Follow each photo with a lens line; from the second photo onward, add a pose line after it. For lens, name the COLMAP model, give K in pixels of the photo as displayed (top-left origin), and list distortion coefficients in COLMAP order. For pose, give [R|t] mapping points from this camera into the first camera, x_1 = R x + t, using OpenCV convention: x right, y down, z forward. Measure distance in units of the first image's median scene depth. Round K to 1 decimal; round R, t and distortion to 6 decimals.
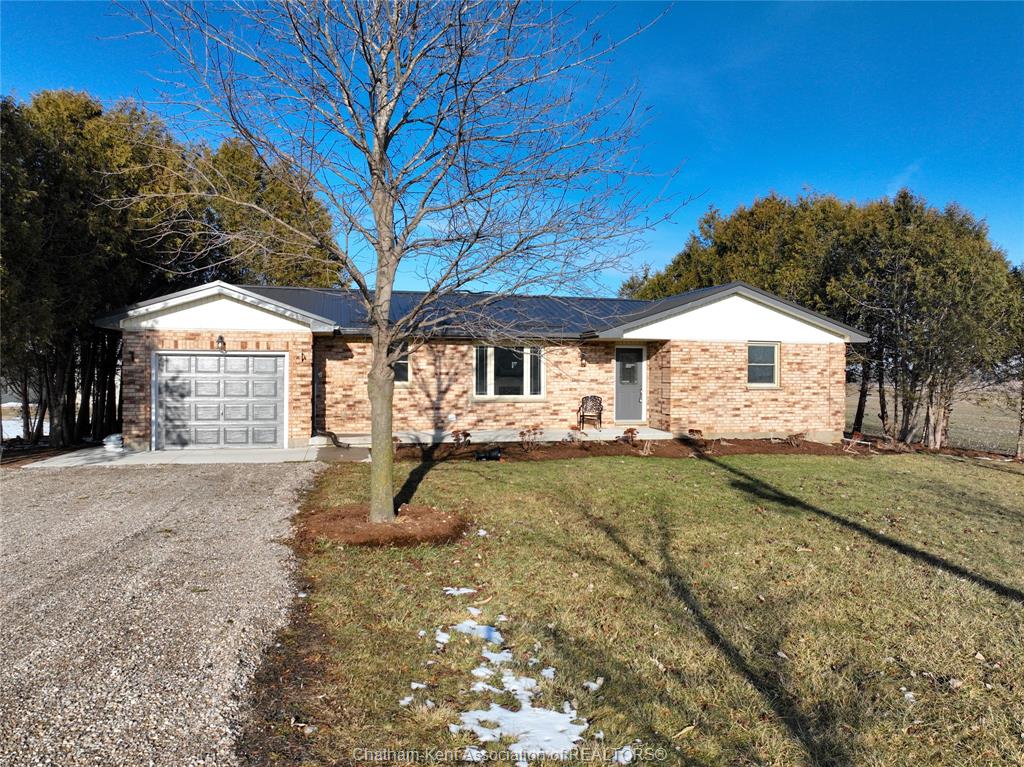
lens RADIAL K [[727.9, 0, 512.0], [0, 727.9, 383.5], [0, 0, 1]] dist [0.006330, 0.002423]
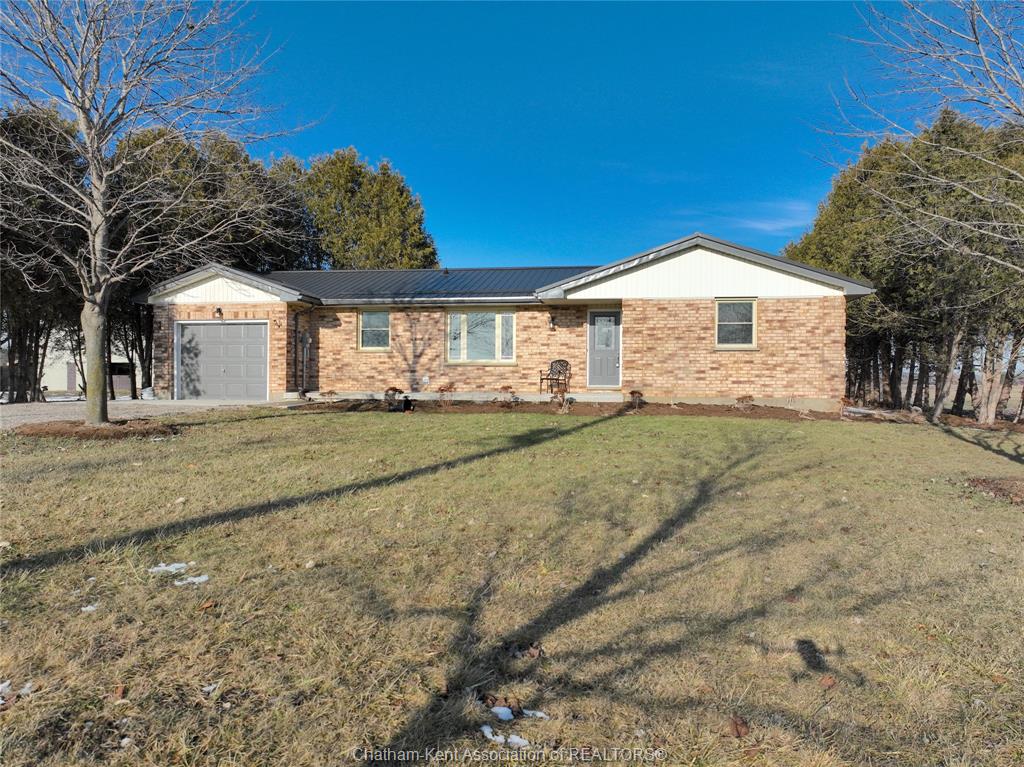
lens RADIAL K [[727.9, 0, 512.0], [0, 727.9, 383.5], [0, 0, 1]] dist [0.006330, 0.002423]
pose [[0.915451, 0.003360, -0.402415, 0.467578], [-0.004579, 0.999987, -0.002067, 0.053758], [0.402403, 0.003734, 0.915455, 0.060516]]
